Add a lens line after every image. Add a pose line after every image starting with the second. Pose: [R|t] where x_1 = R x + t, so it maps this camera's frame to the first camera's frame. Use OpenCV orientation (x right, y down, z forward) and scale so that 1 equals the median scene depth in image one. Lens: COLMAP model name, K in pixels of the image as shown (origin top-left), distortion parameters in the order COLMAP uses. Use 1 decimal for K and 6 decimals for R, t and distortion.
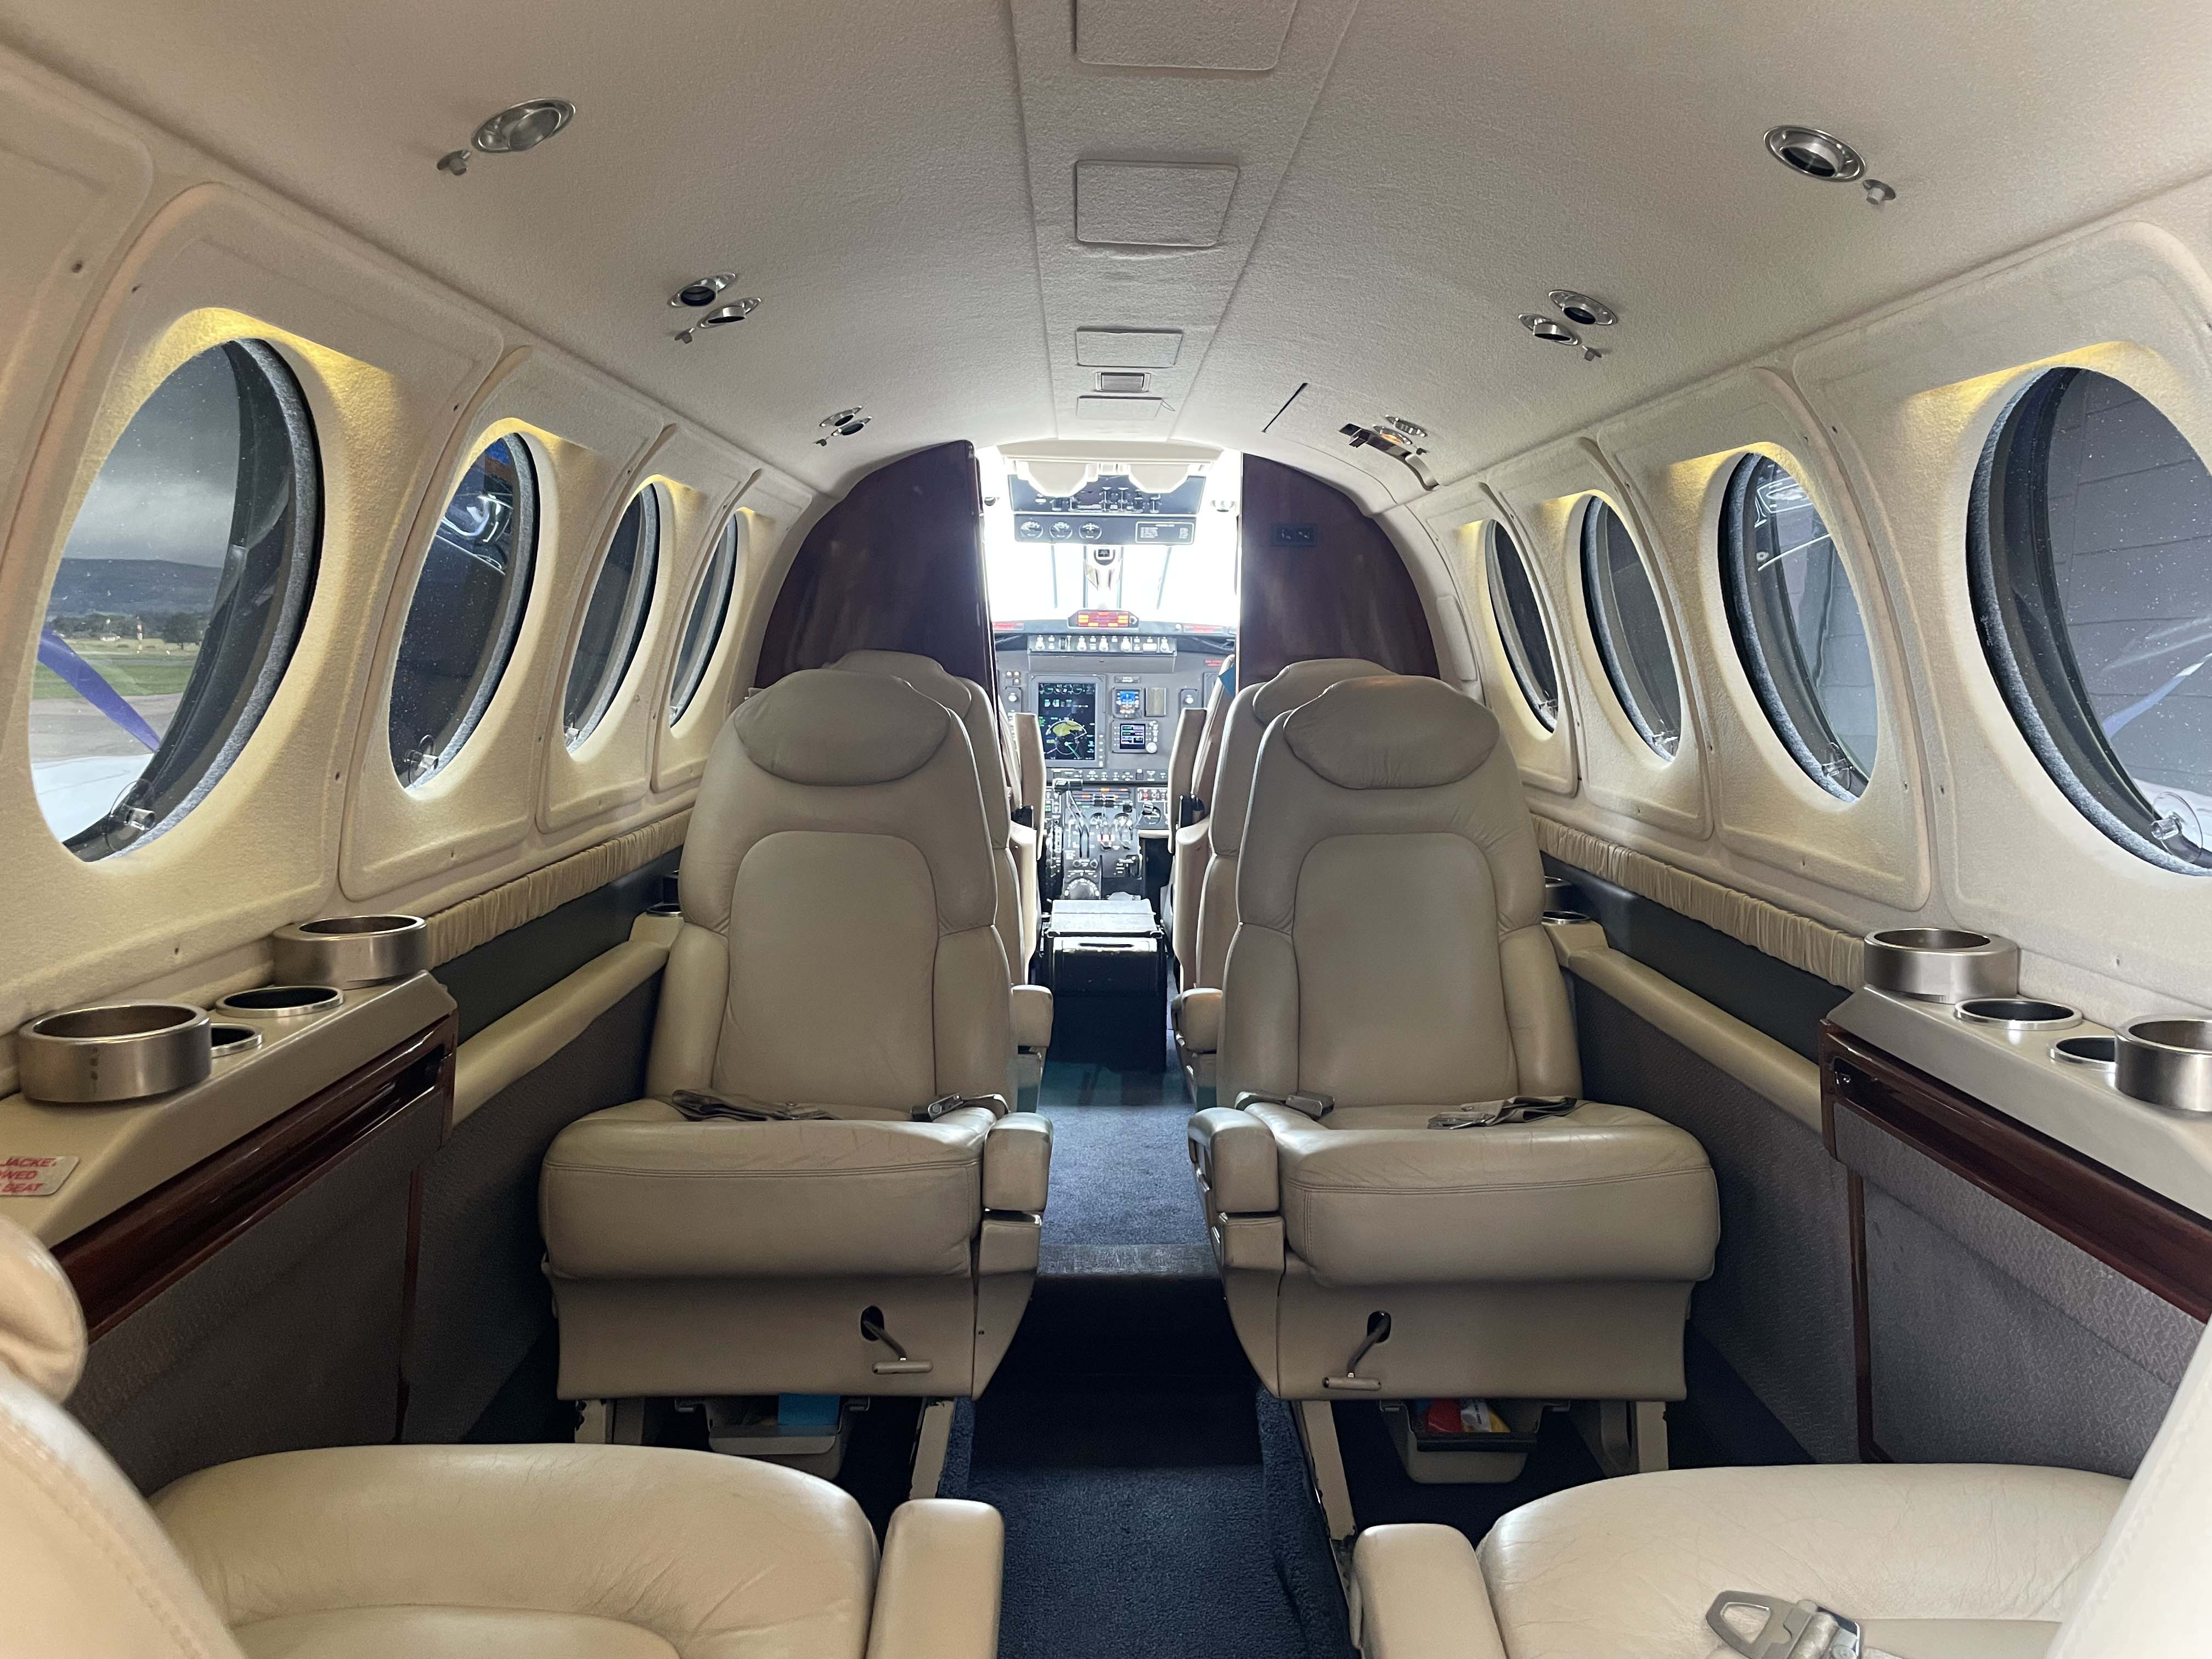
lens RADIAL K [[1706.6, 0, 1106.0], [0, 1706.6, 829.5], [0, 0, 1]] dist [0.101205, -0.133764]
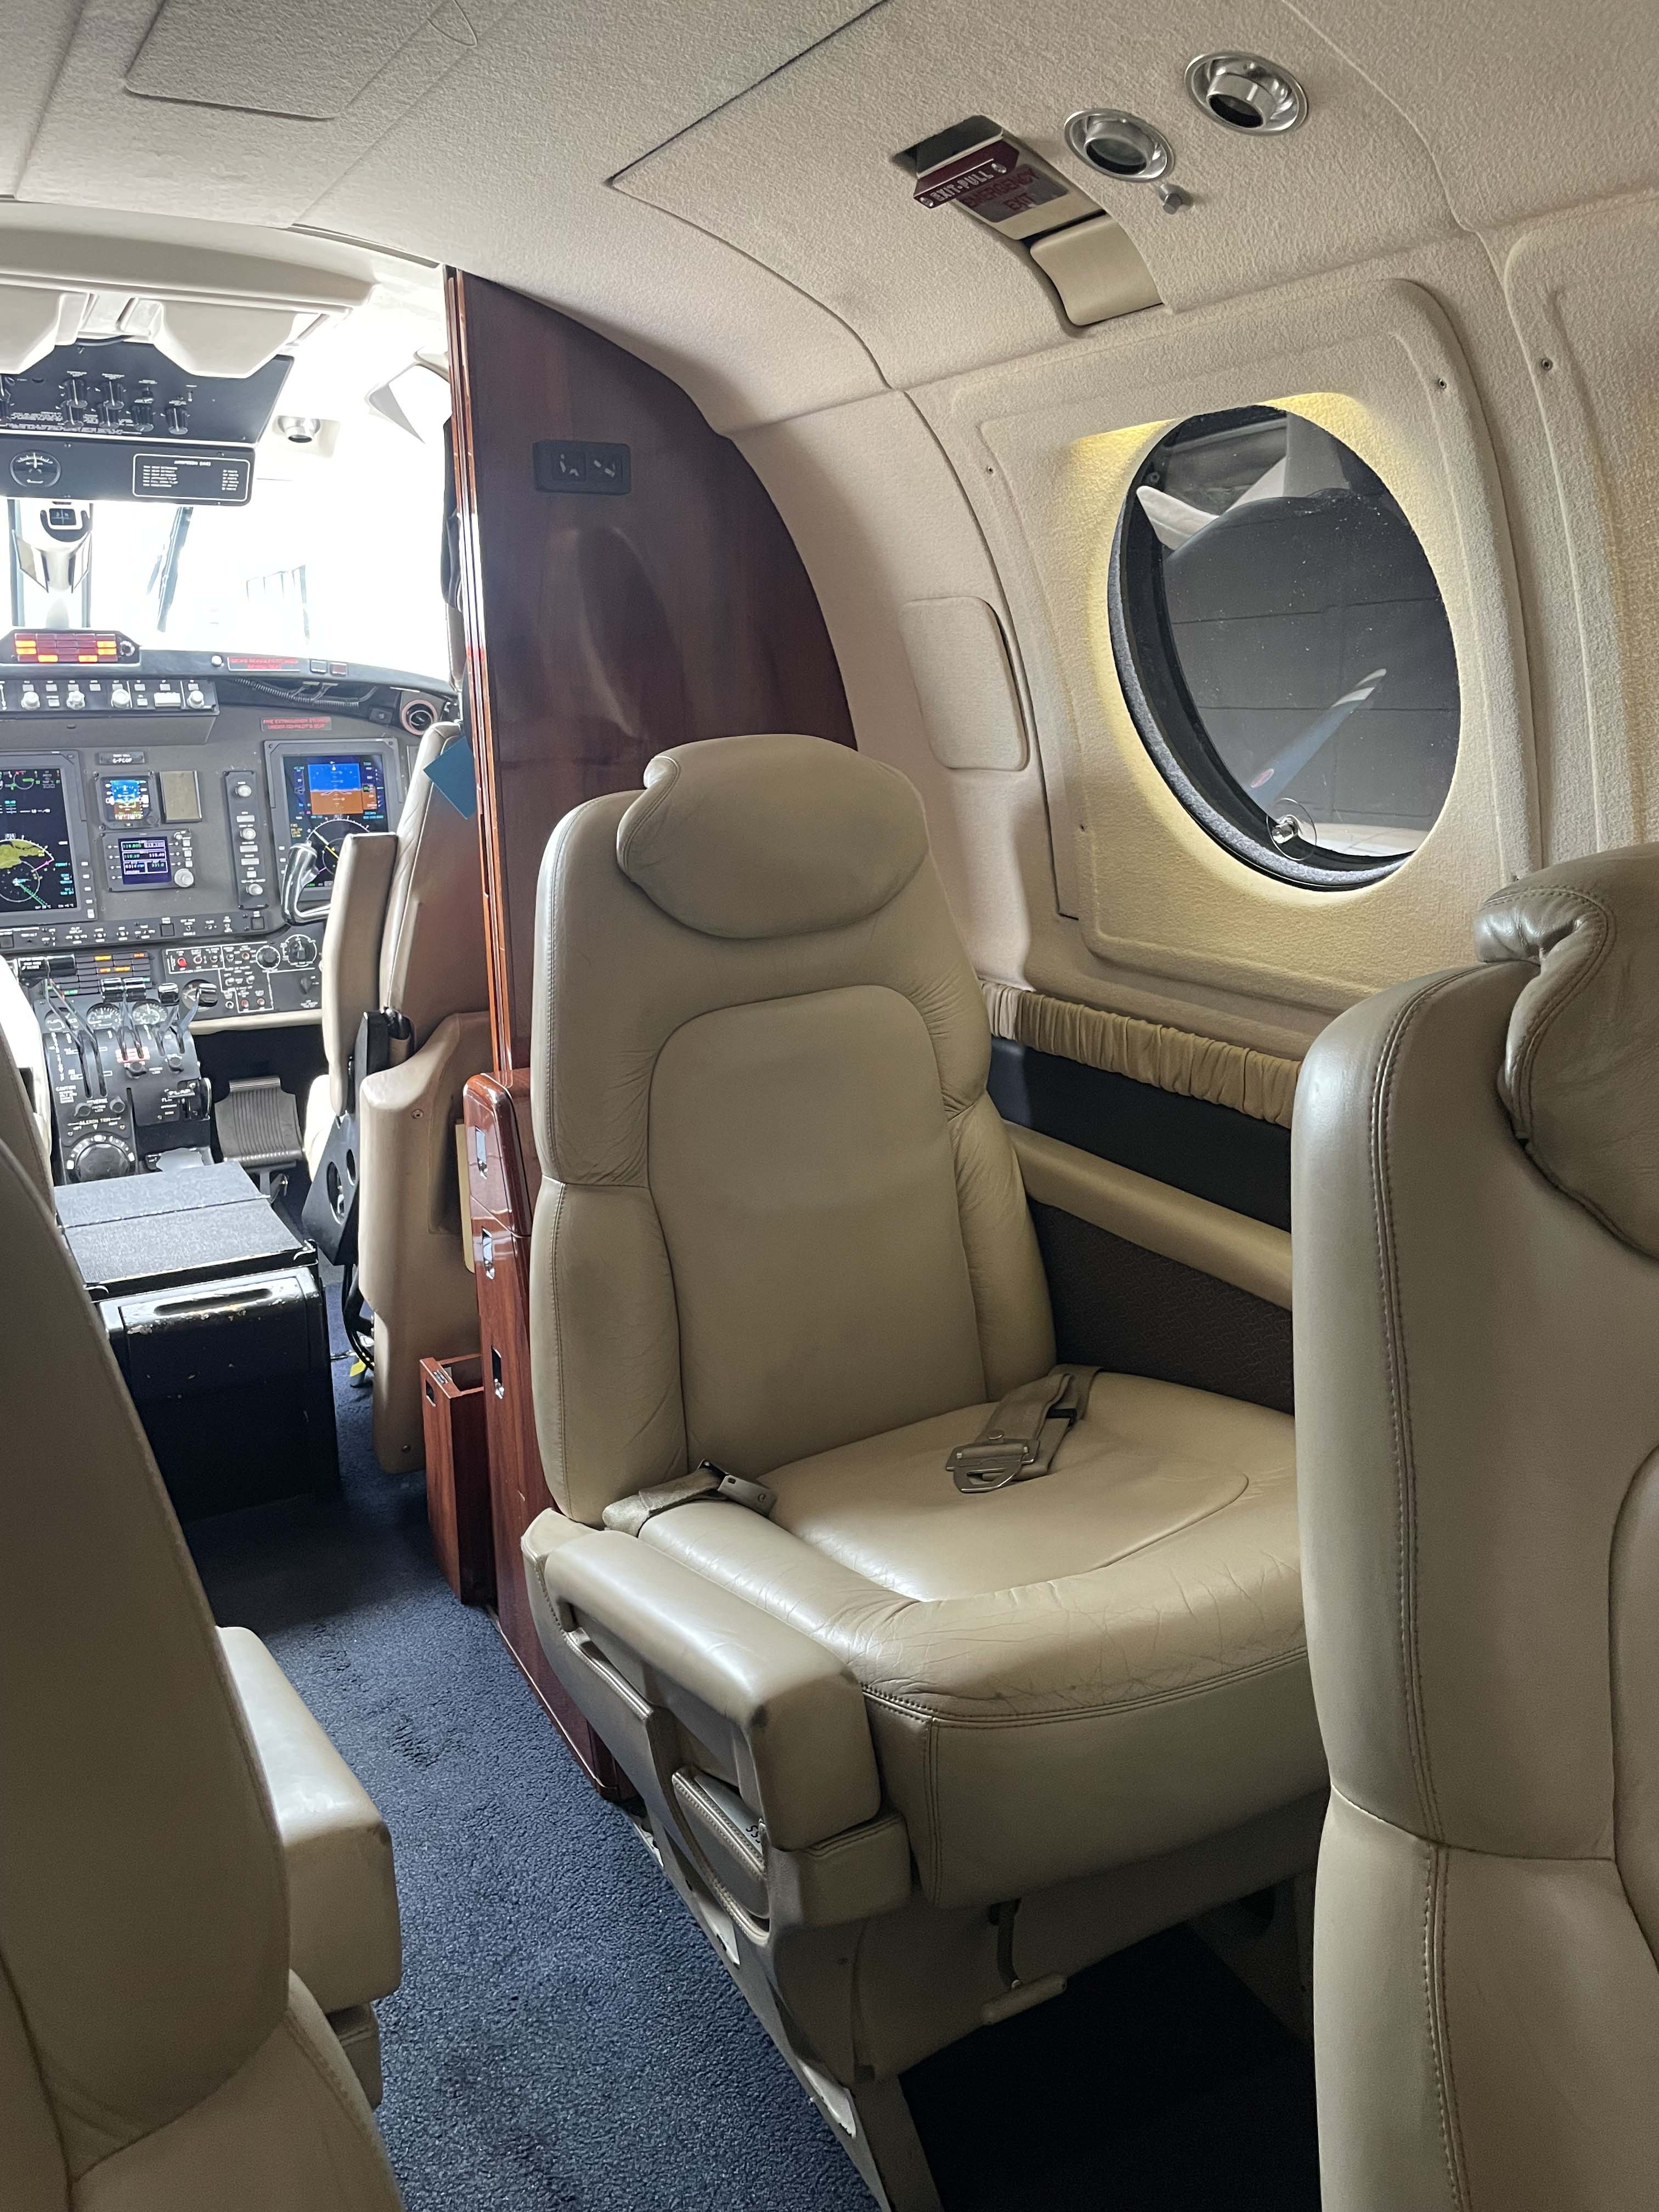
lens RADIAL K [[1706.6, 0, 818.8], [0, 1706.6, 1096.6], [0, 0, 1]] dist [0.101205, -0.133764]
pose [[0.886489, -0.131568, 0.443651, -0.052656], [0.068996, 0.985594, 0.154418, -0.052129], [-0.457576, -0.106280, 0.882796, 0.397052]]
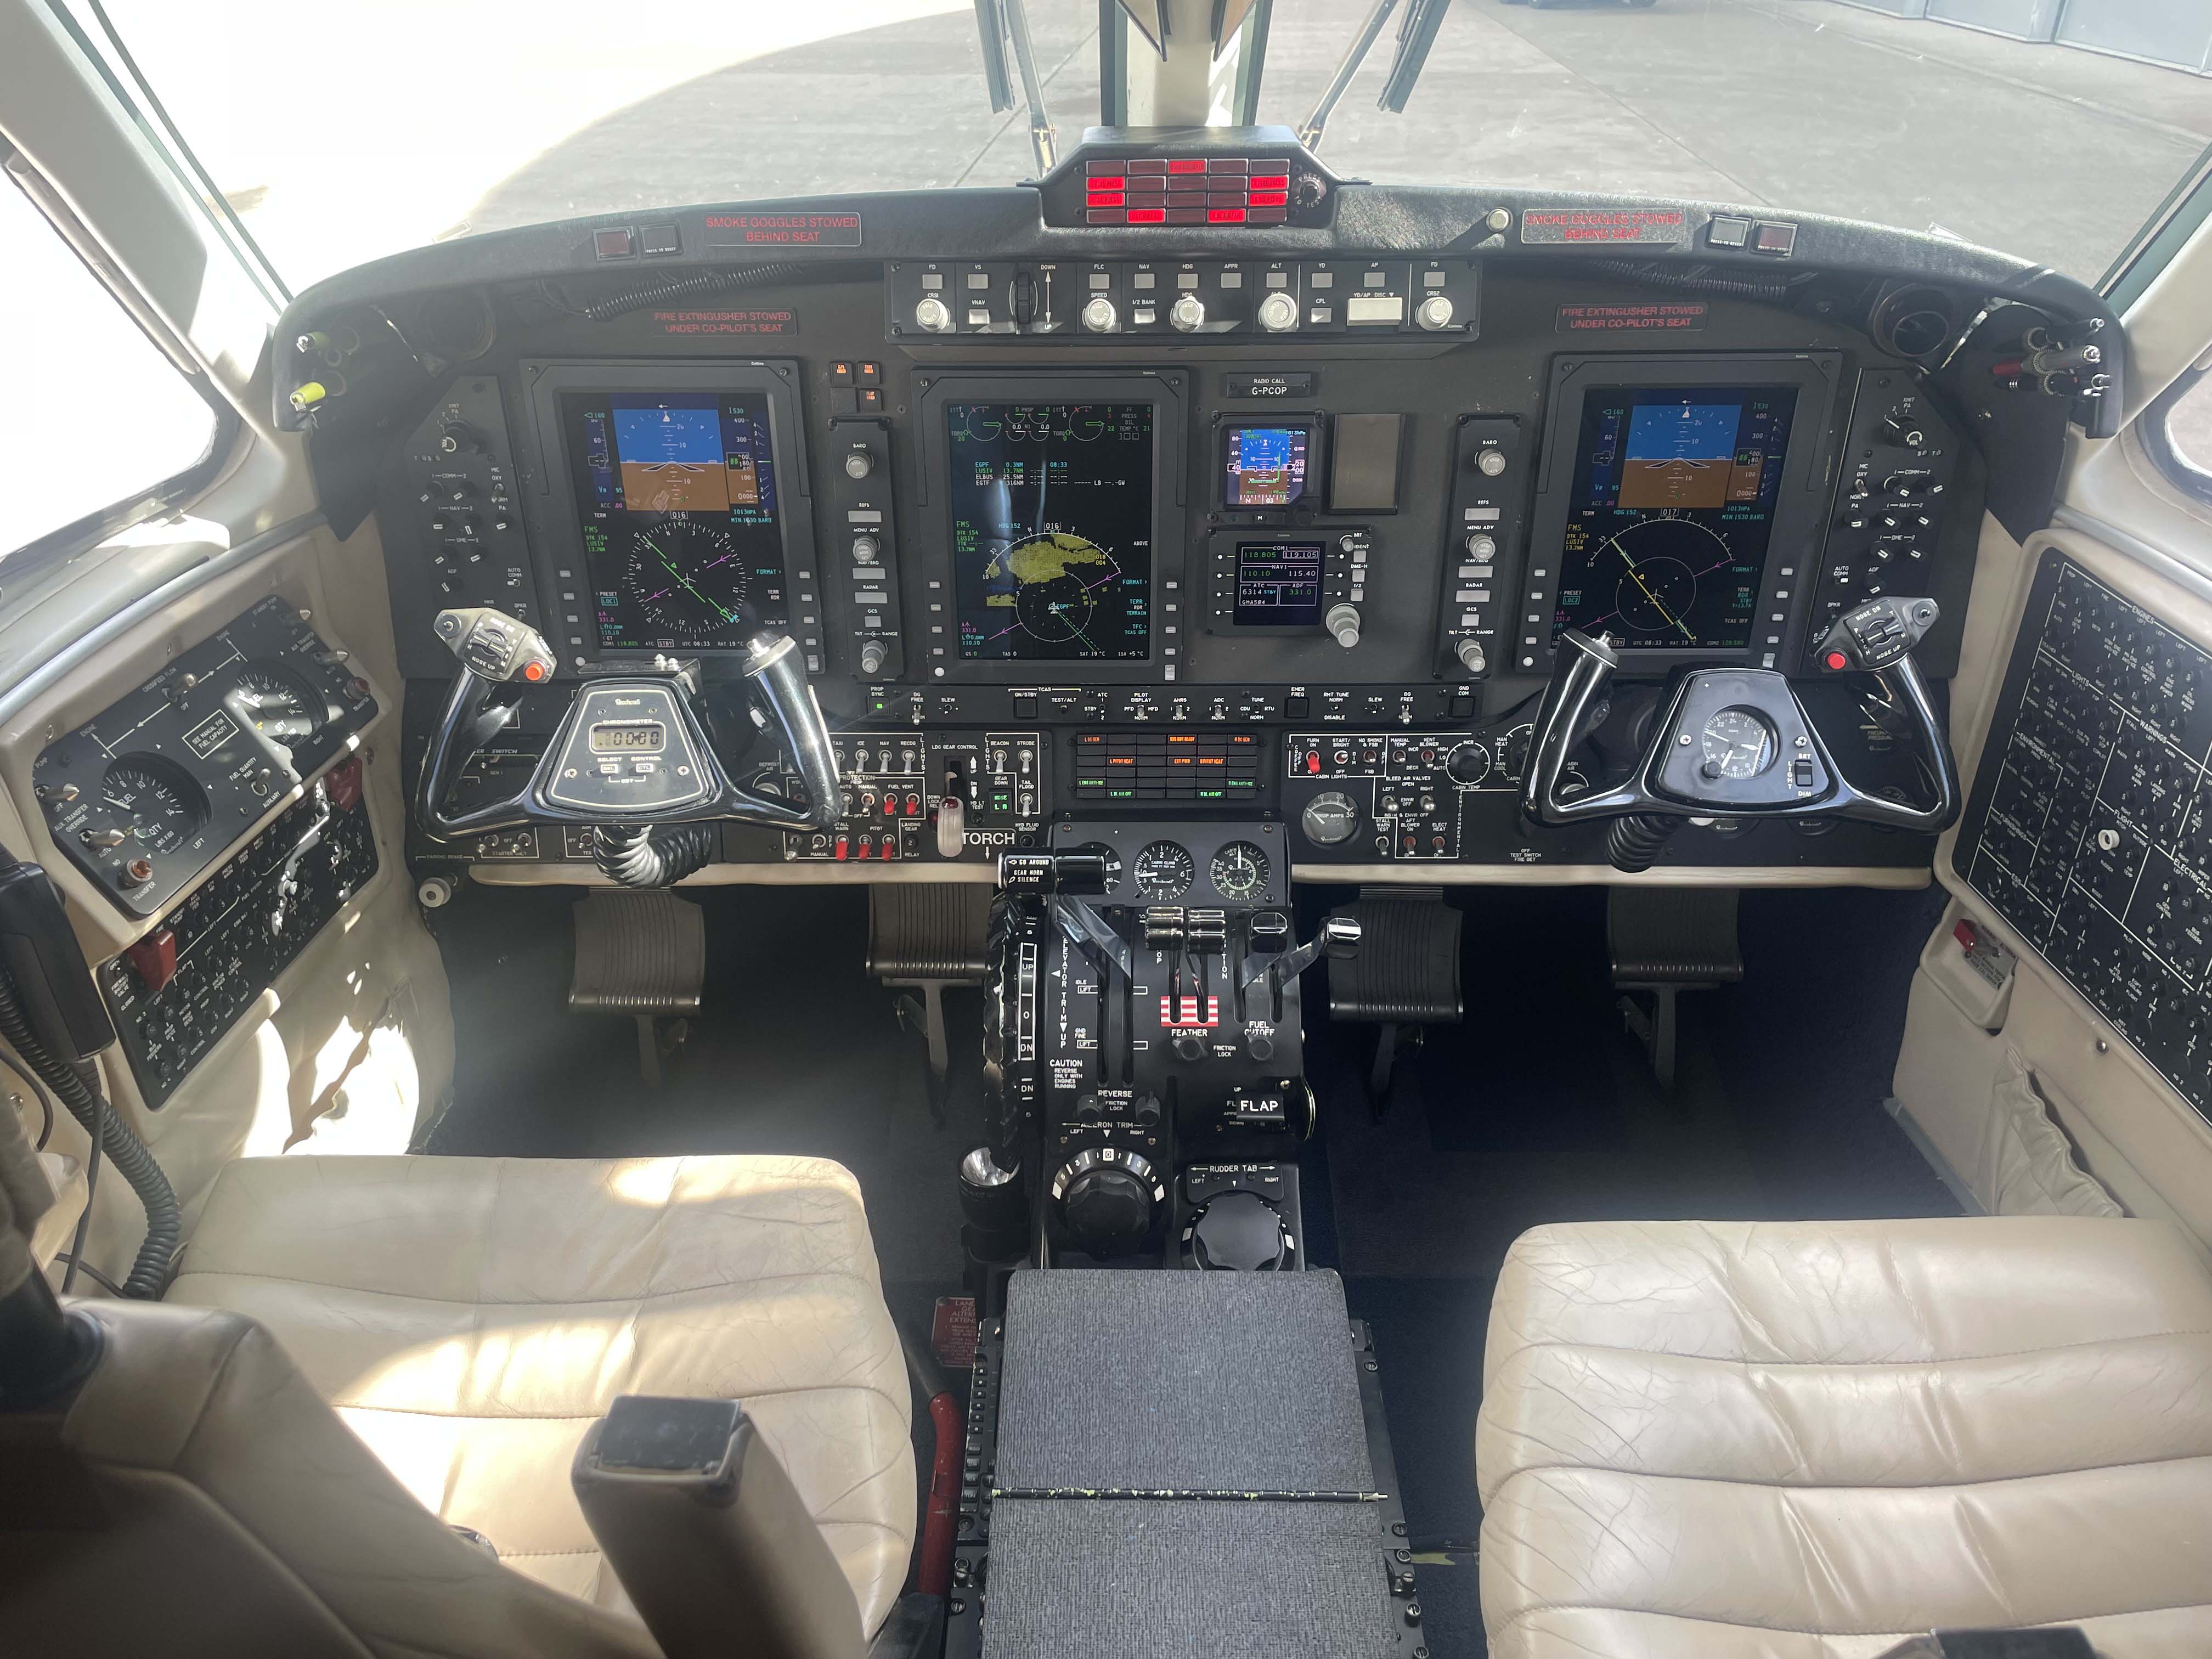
lens RADIAL K [[1663.6, 0, 1065.5], [0, 1663.6, 827.8], [0, 0, 1]] dist [0.082364, -0.124007]
pose [[0.998795, 0.000704, -0.049078, -0.007122], [0.019880, 0.908403, 0.417623, -0.141207], [0.044877, -0.418095, 0.907294, 0.744910]]
